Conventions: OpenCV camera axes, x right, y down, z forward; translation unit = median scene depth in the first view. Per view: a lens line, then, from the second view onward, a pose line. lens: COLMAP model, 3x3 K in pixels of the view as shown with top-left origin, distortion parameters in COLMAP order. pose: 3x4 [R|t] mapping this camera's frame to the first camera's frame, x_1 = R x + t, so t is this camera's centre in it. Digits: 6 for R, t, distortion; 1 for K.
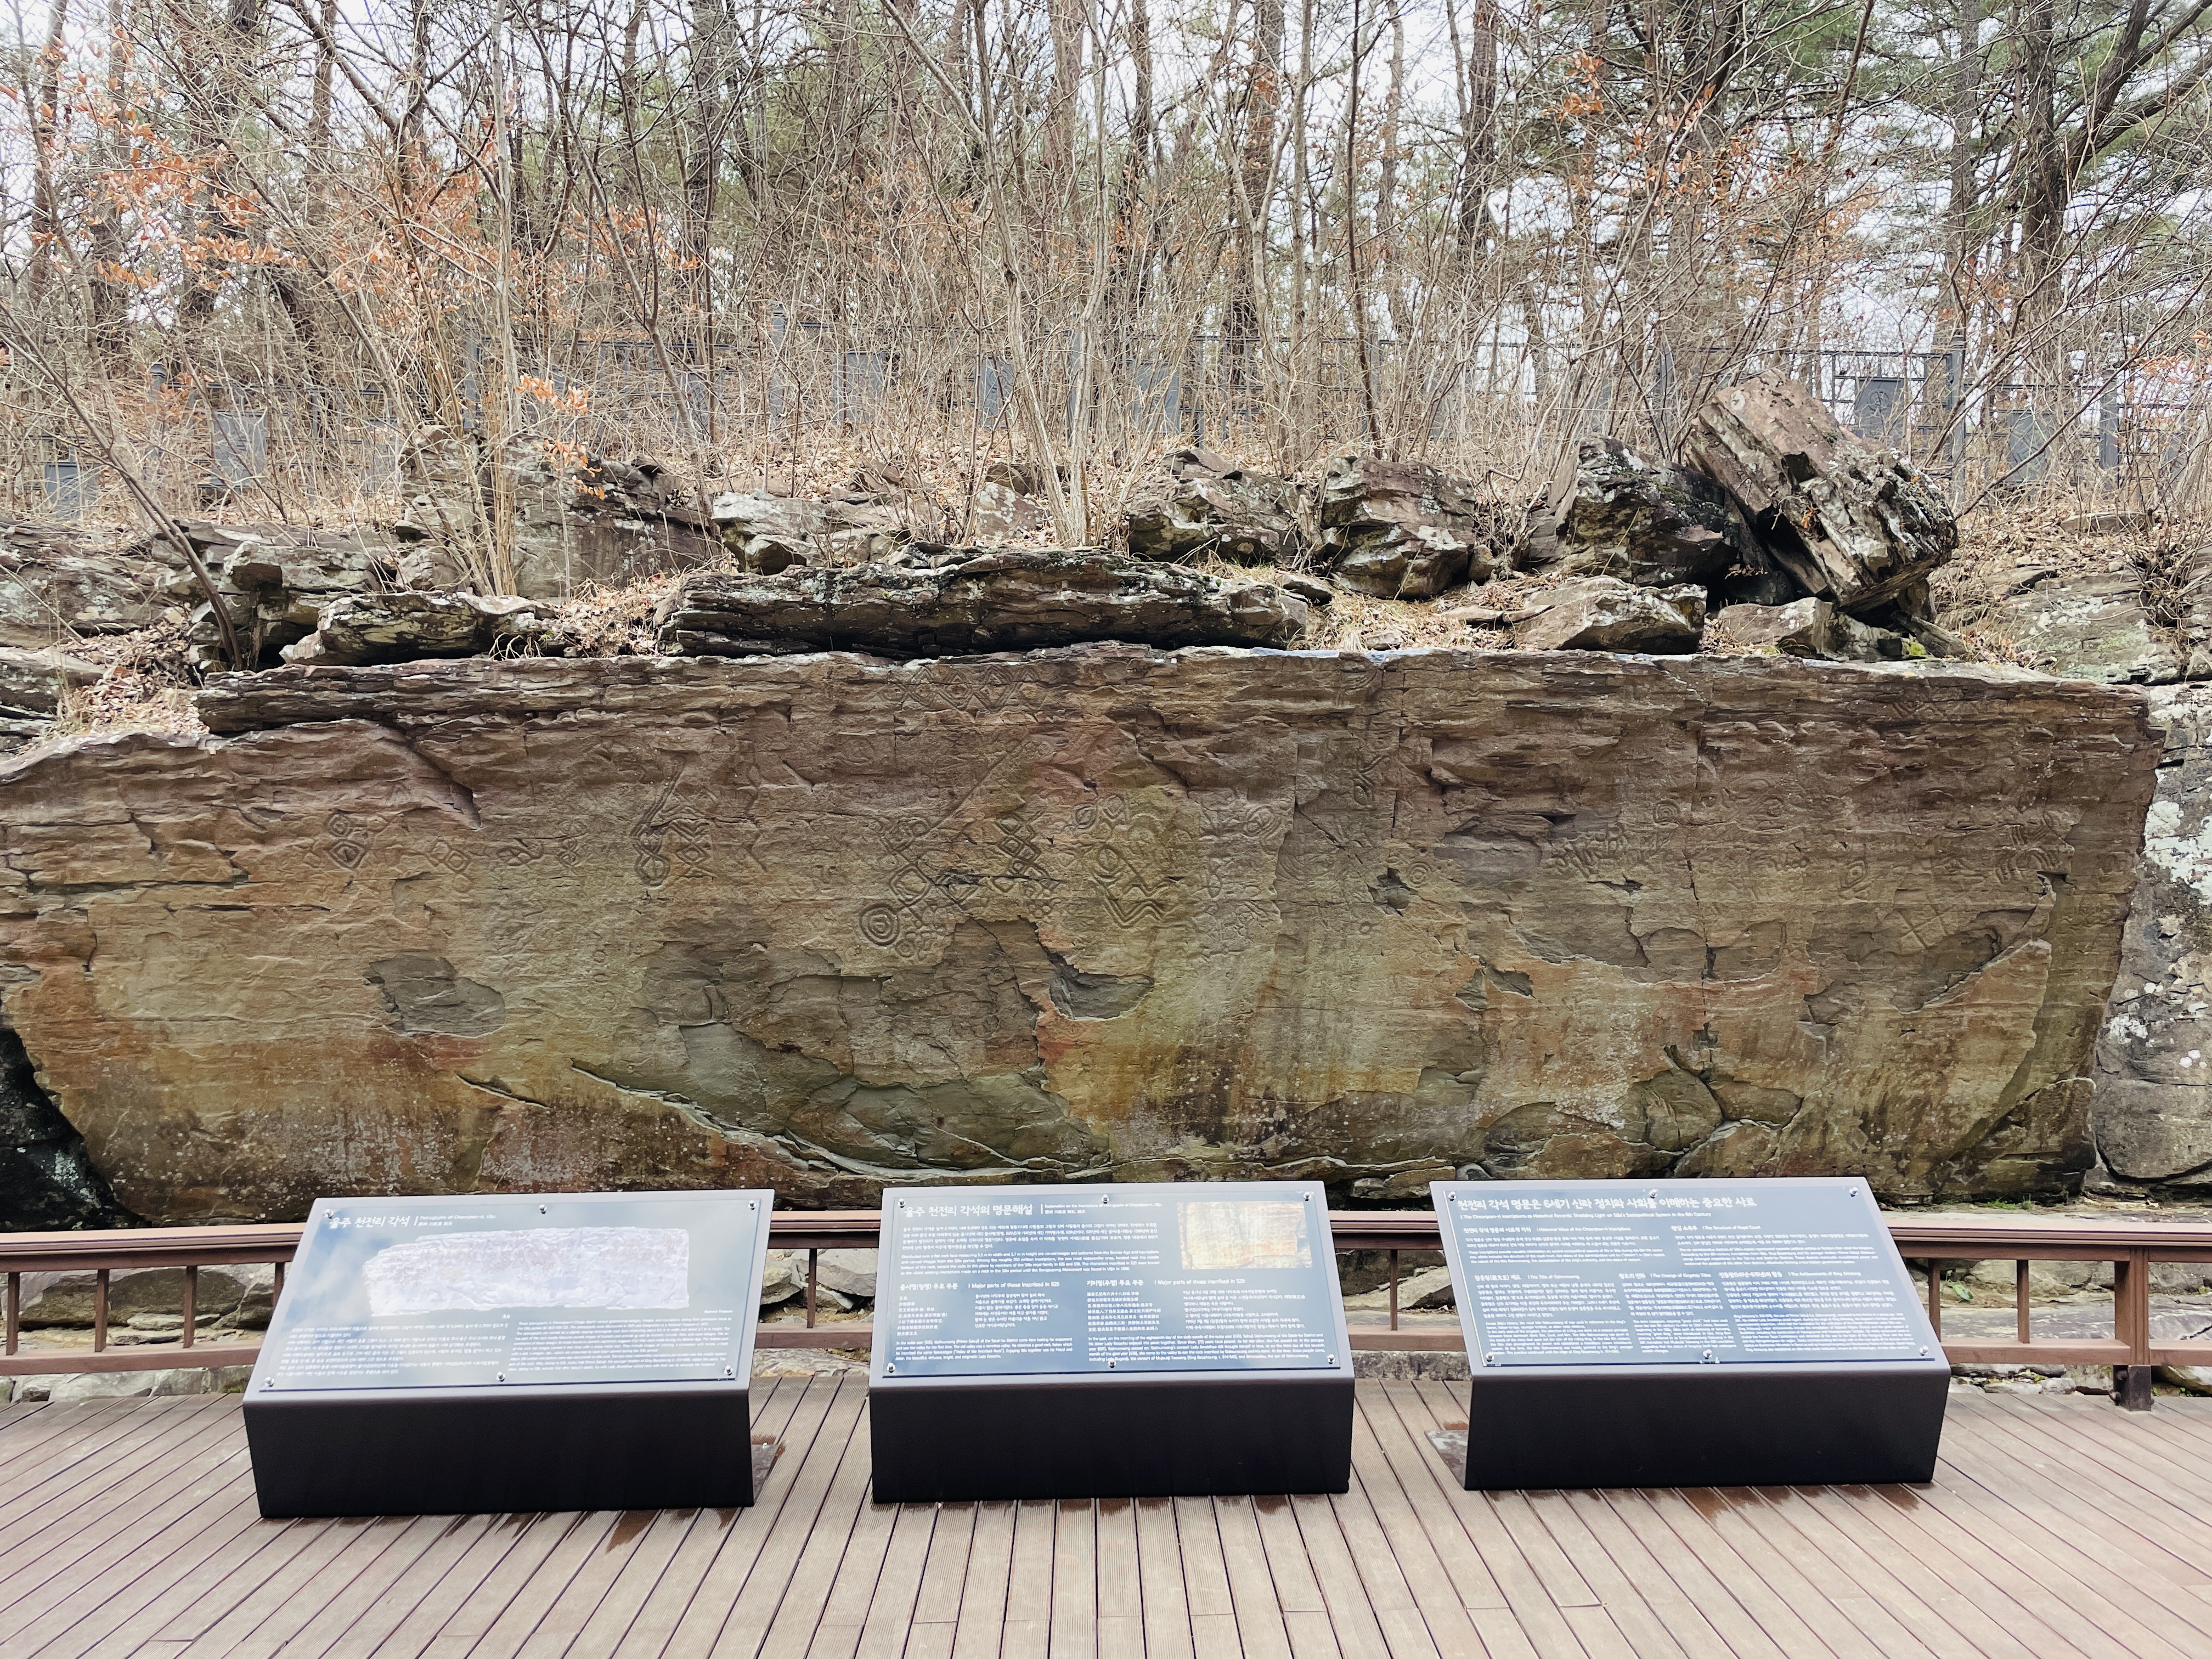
lens RADIAL K [[1679.6, 0, 1096.8], [0, 1679.6, 796.1], [0, 0, 1]] dist [0.095064, -0.122893]
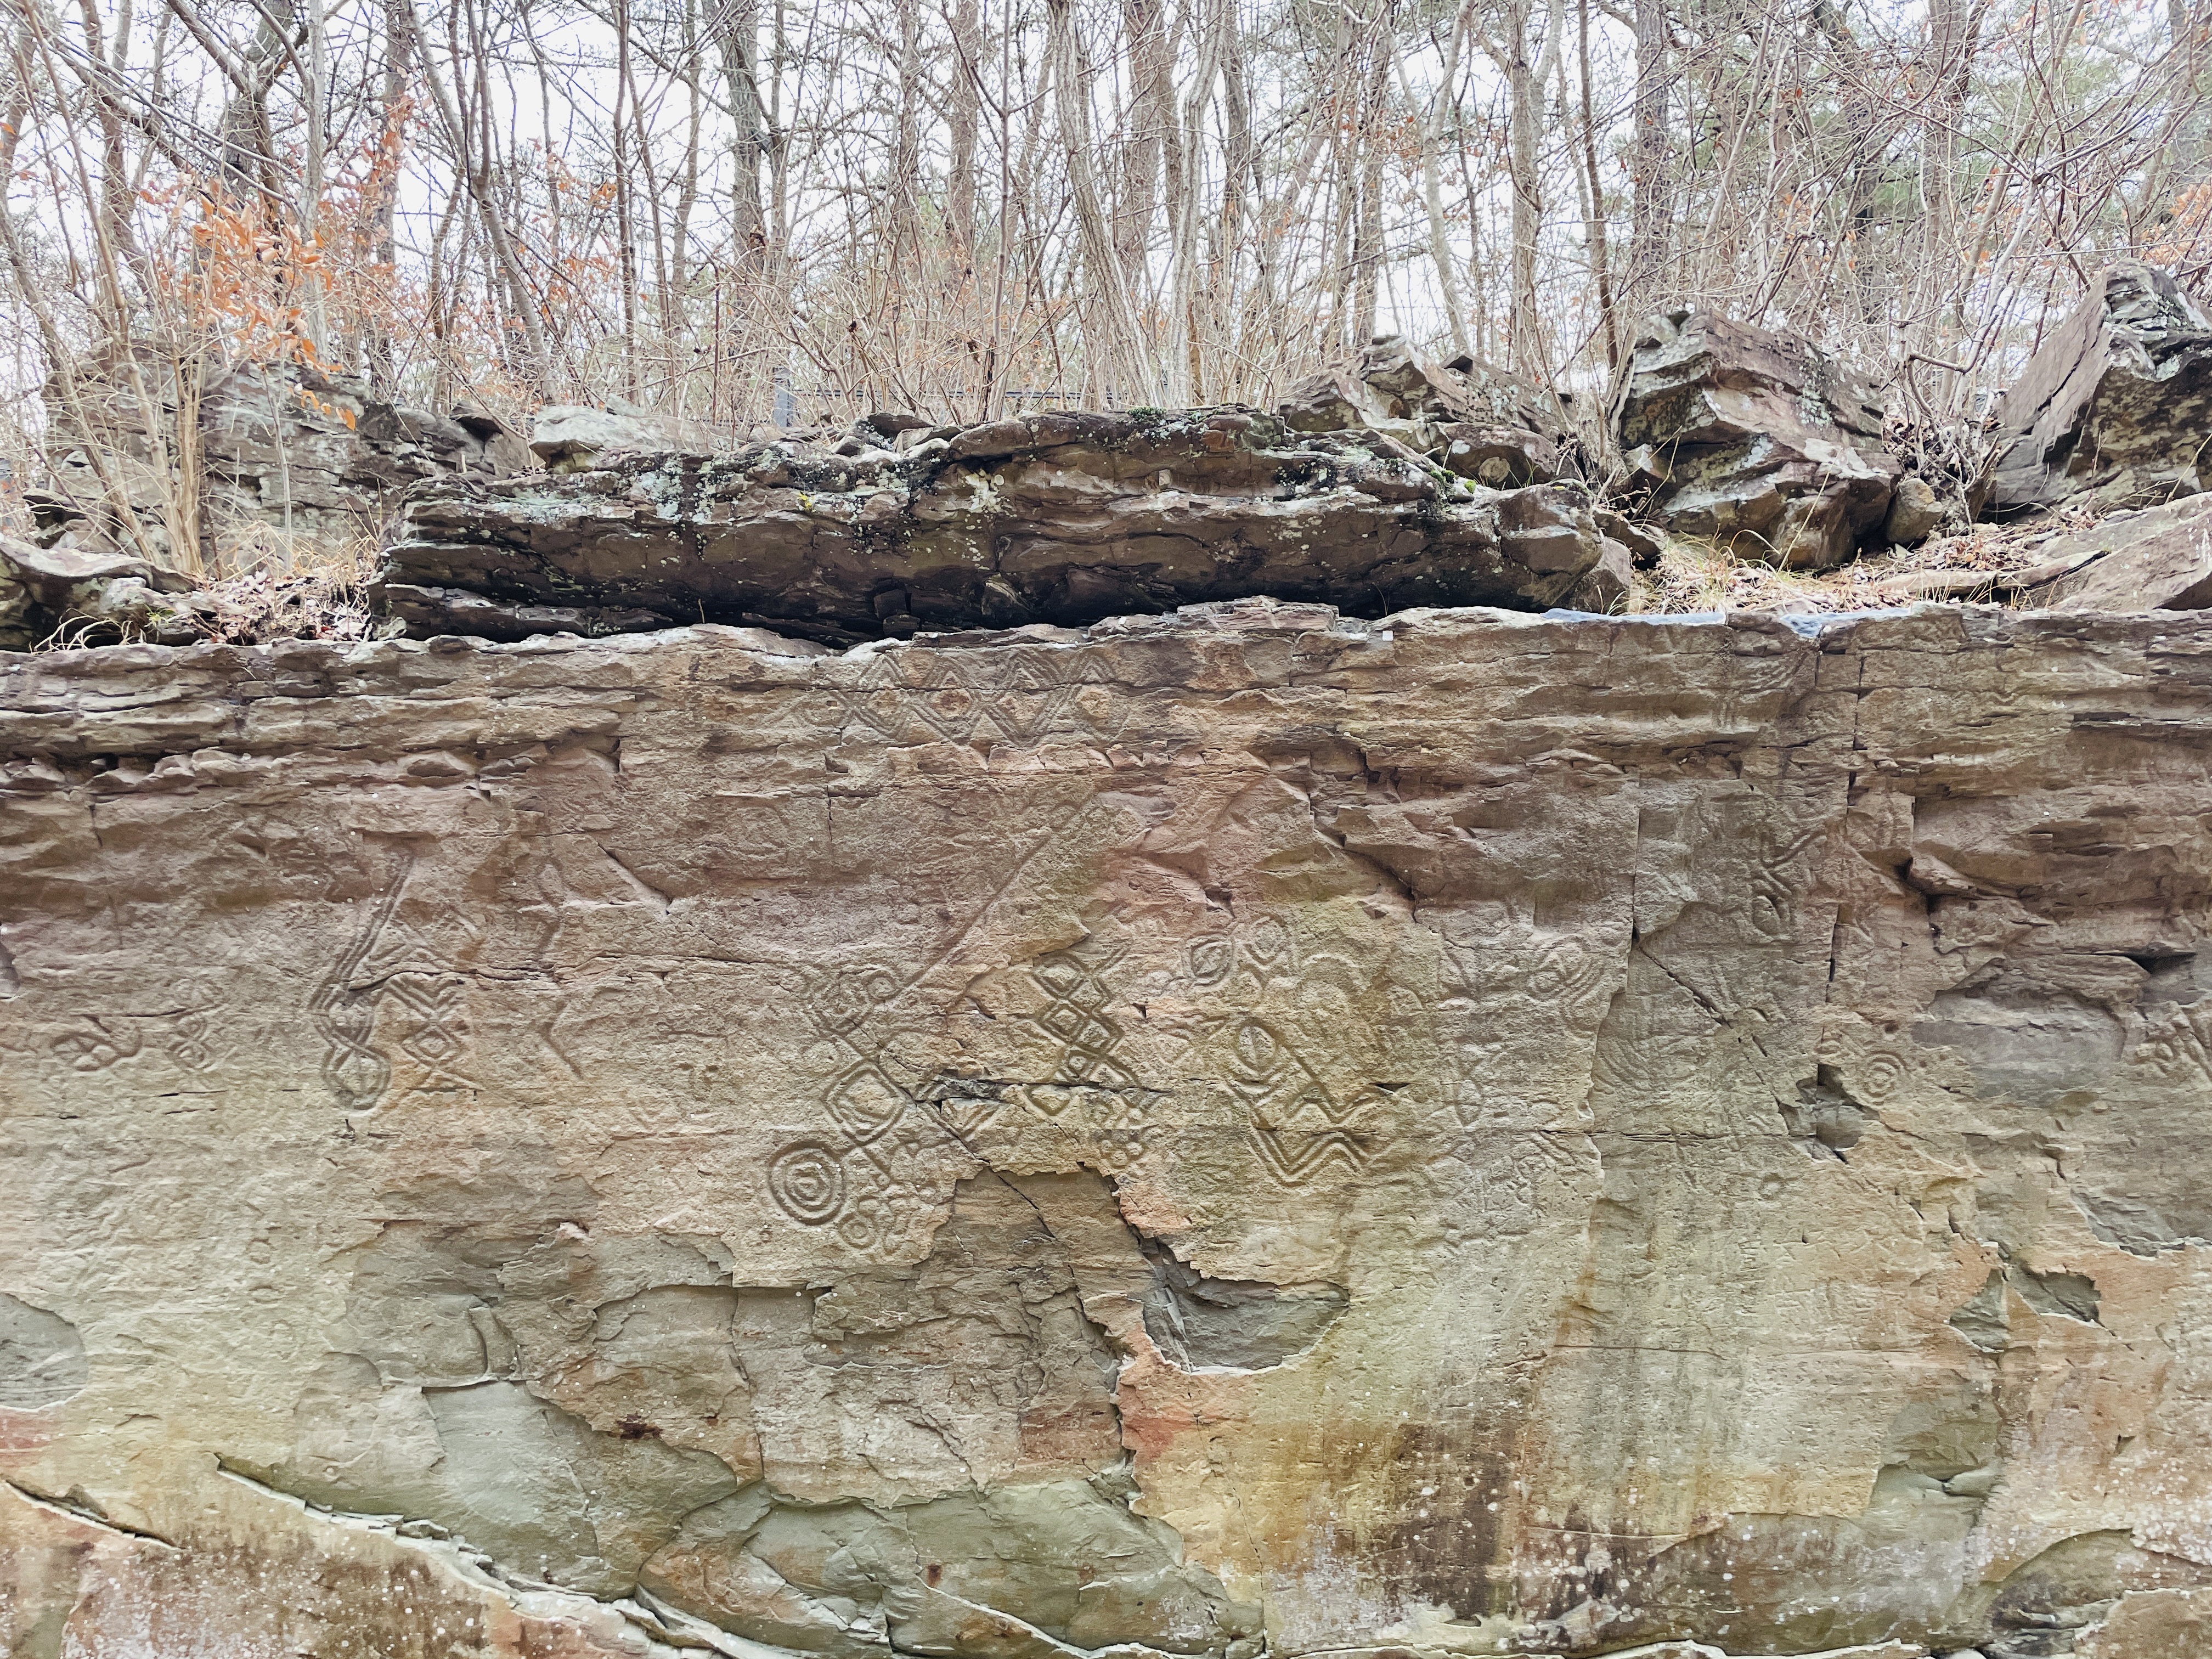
lens RADIAL K [[1679.6, 0, 1094.8], [0, 1679.6, 810.4], [0, 0, 1]] dist [0.095064, -0.122893]
pose [[0.998684, -0.015800, -0.048800, -0.015293], [0.009189, 0.991093, -0.132854, 0.032825], [0.050464, 0.132230, 0.989934, 0.473187]]
